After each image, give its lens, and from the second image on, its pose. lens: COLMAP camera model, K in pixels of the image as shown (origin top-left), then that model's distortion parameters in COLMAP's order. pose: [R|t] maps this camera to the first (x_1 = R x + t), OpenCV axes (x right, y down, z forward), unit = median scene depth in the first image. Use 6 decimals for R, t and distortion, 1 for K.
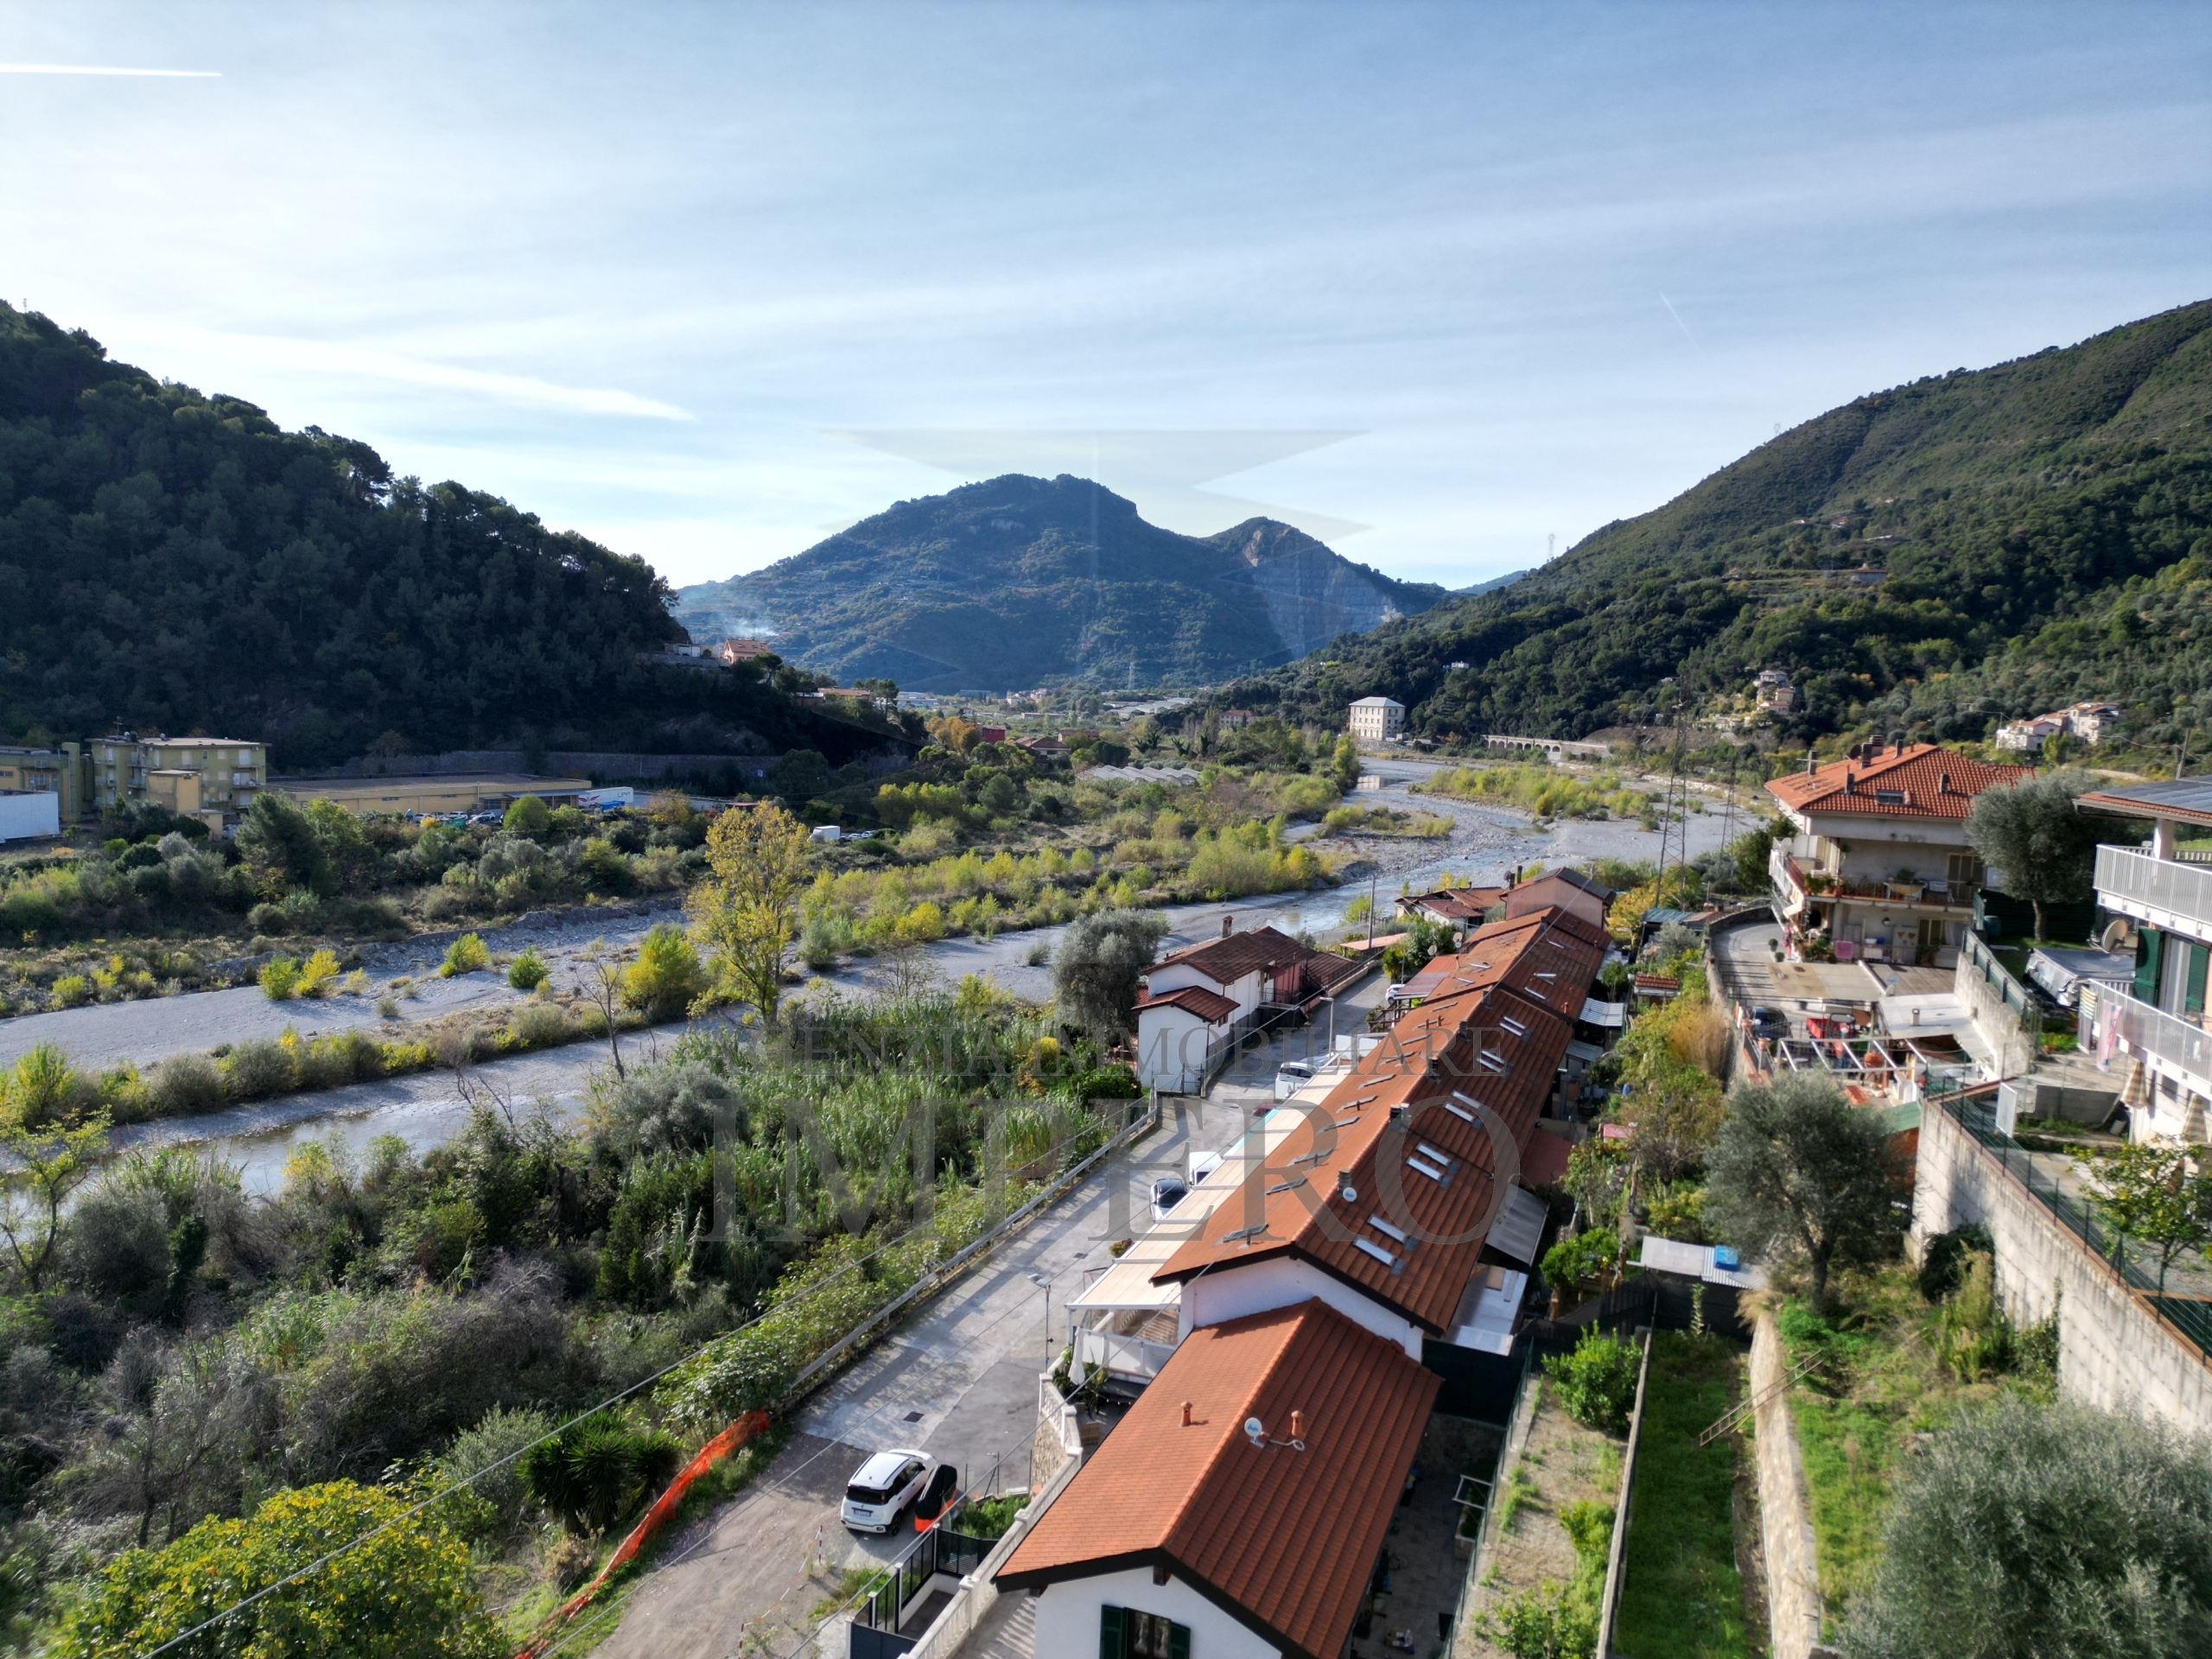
lens RADIAL K [[1530.9, 0, 1125.7], [0, 1530.9, 837.2], [0, 0, 1]] dist [0.125406, -0.141498]
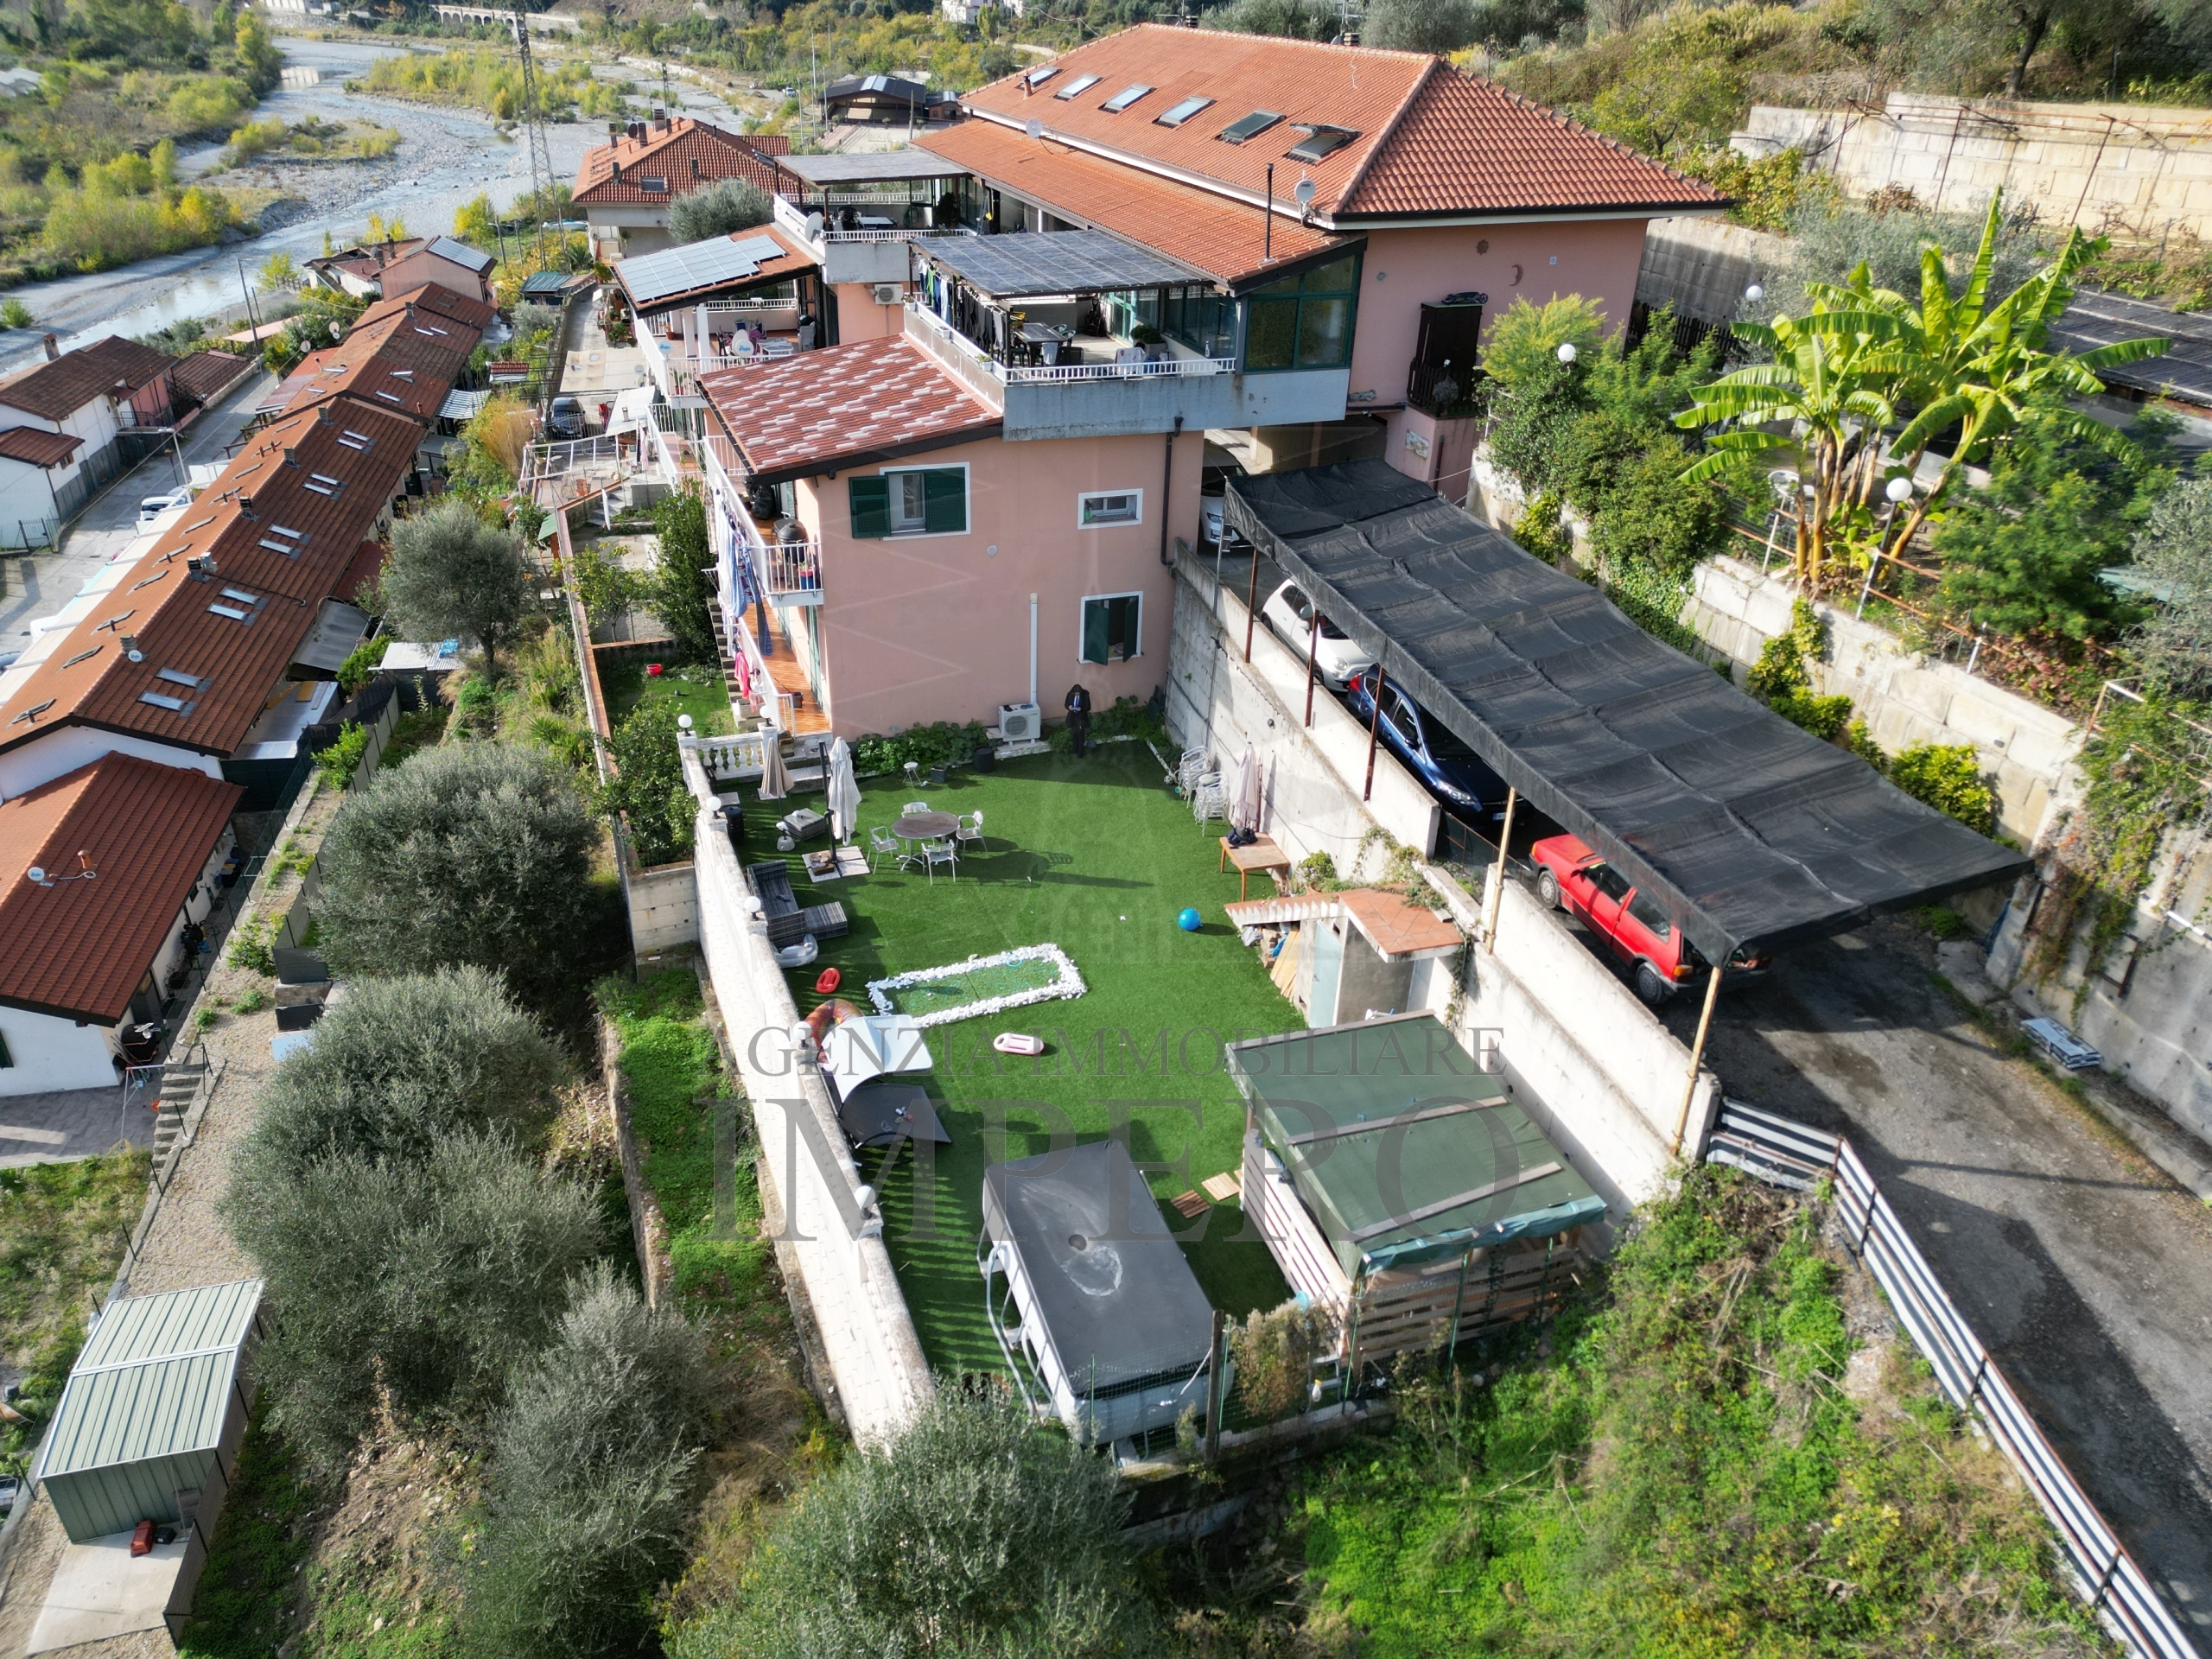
lens RADIAL K [[1545.8, 0, 1106.0], [0, 1545.8, 829.5], [0, 0, 1]] dist [0.077206, -0.070698]
pose [[0.835992, -0.270936, 0.477191, 0.027688], [0.051591, 0.904564, 0.423204, -0.018810], [-0.546311, -0.329176, 0.770186, -0.056726]]
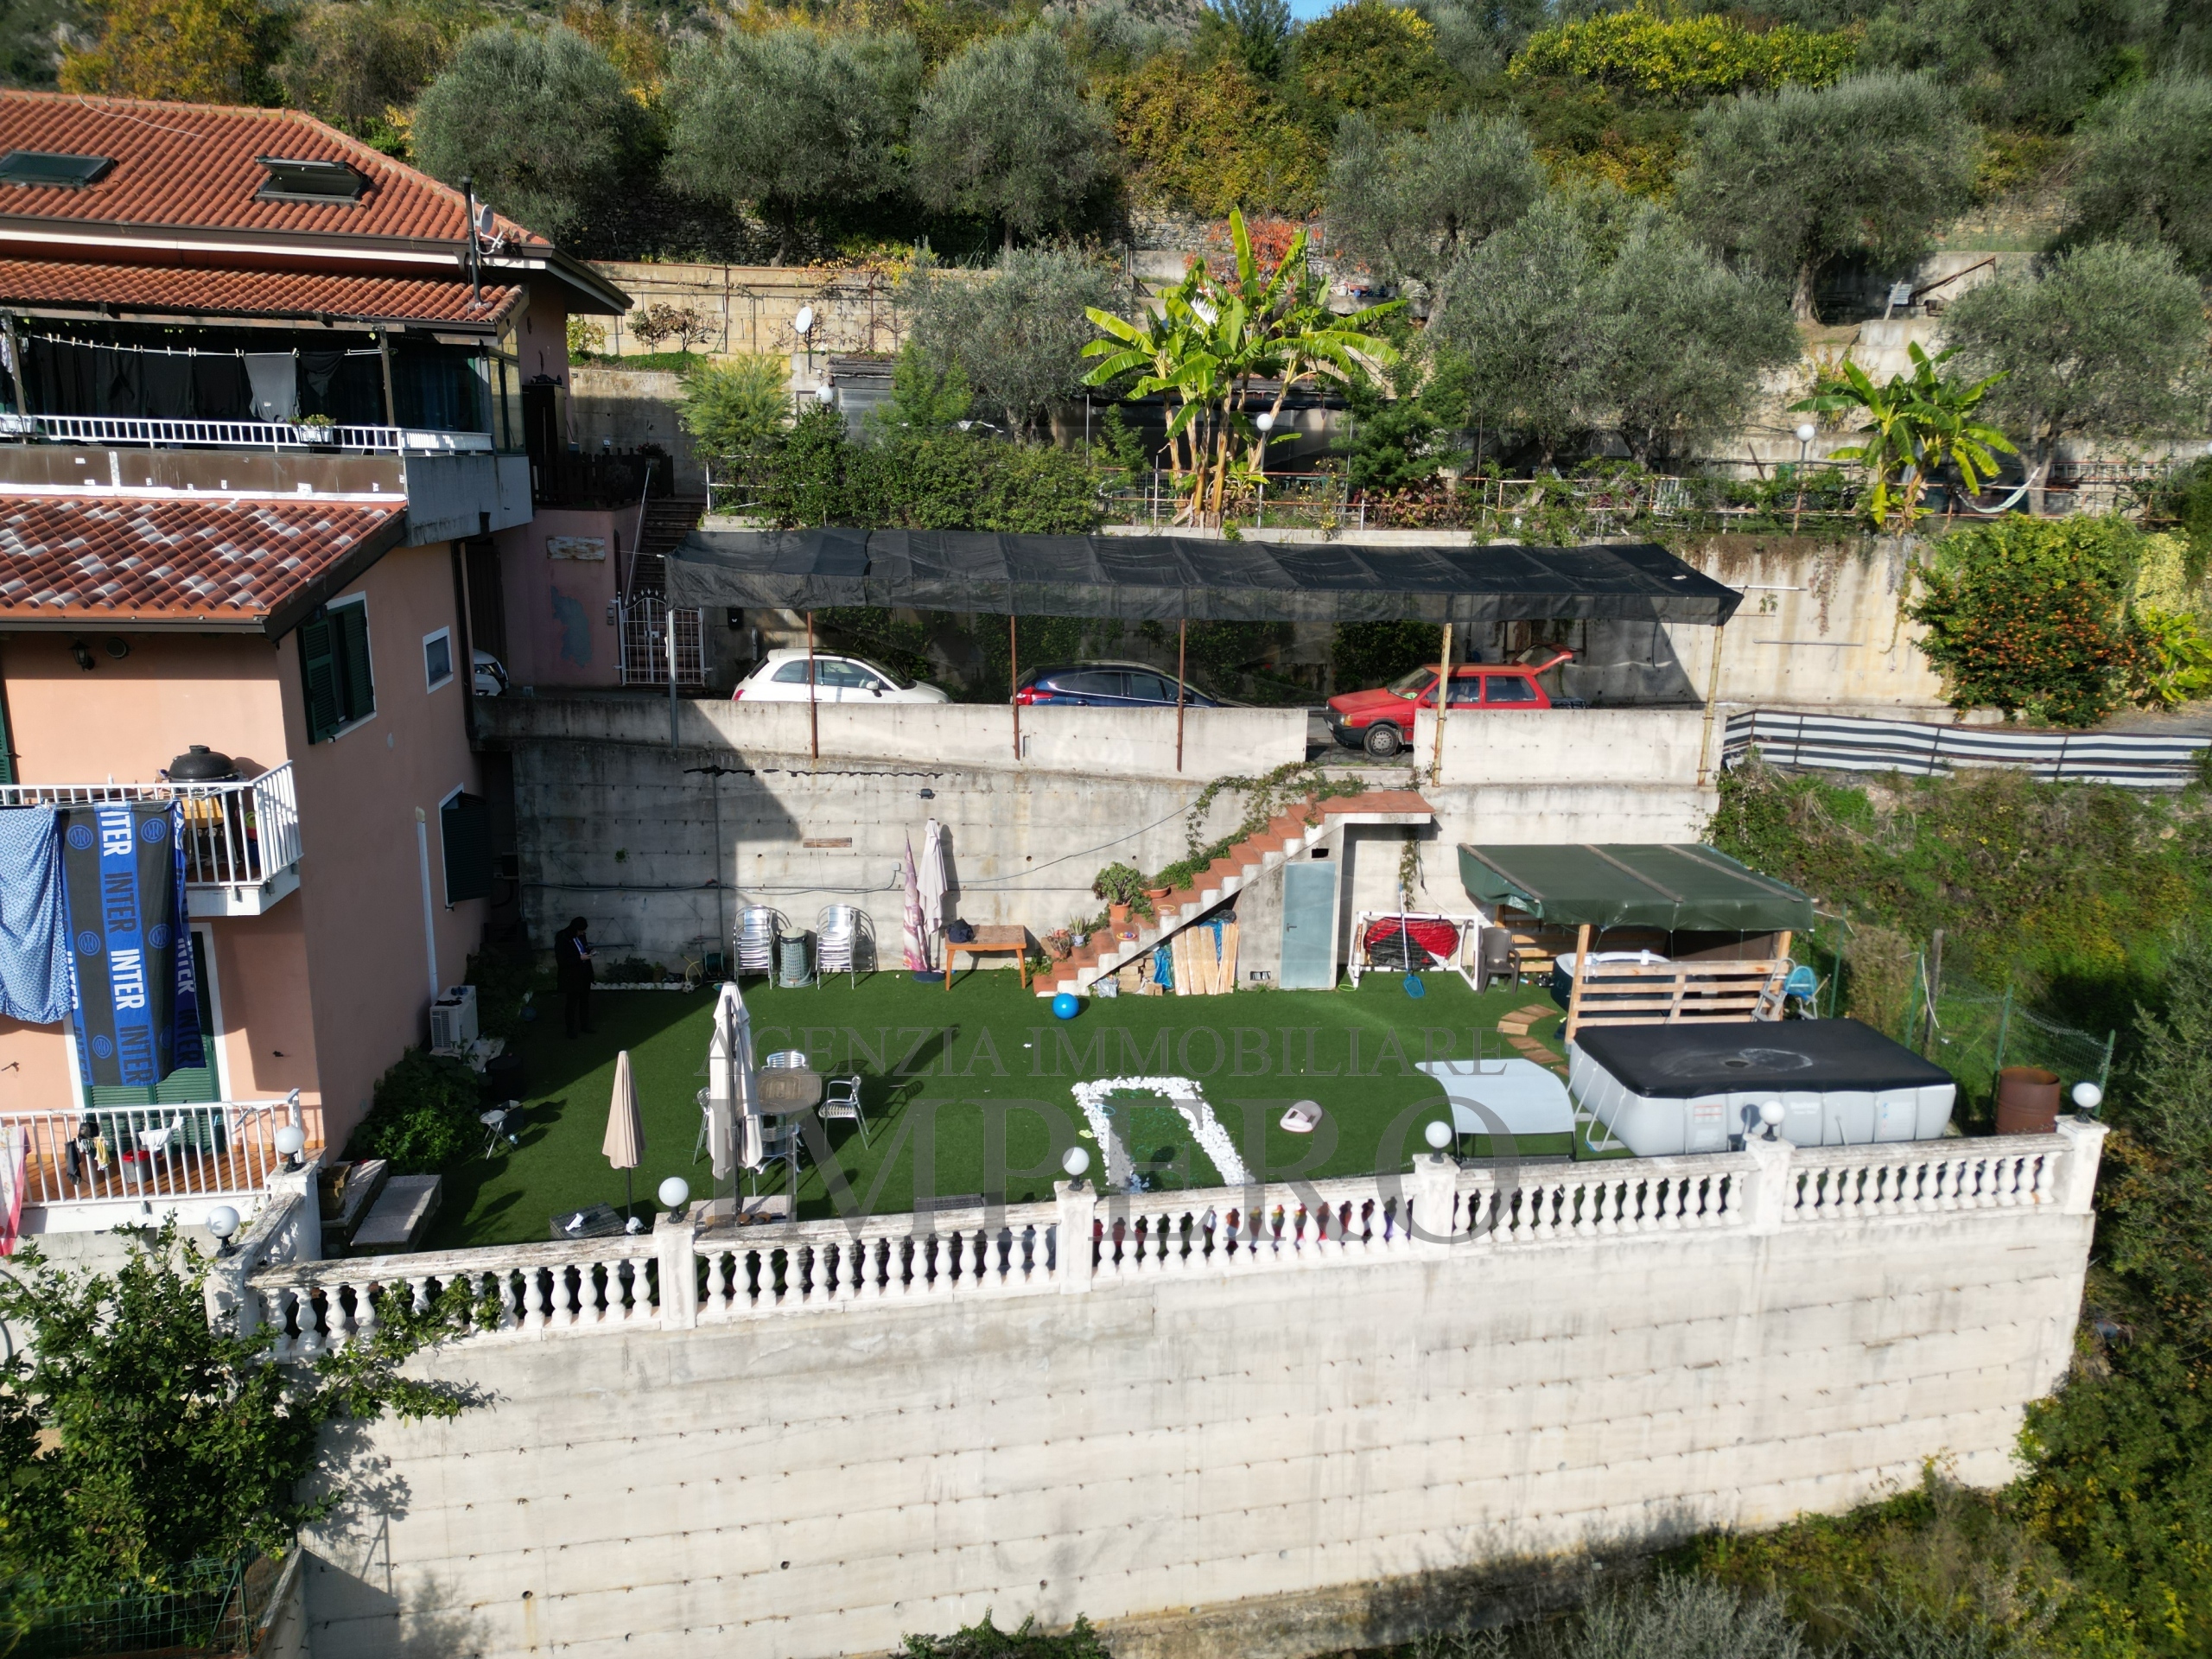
lens RADIAL K [[1538.5, 0, 1117.6], [0, 1538.5, 832.9], [0, 0, 1]] dist [0.079236, -0.066409]
pose [[-0.386915, -0.258314, 0.885195, 0.006745], [0.053553, 0.952046, 0.301231, -0.003666], [-0.920559, 0.163956, -0.354528, 0.043221]]
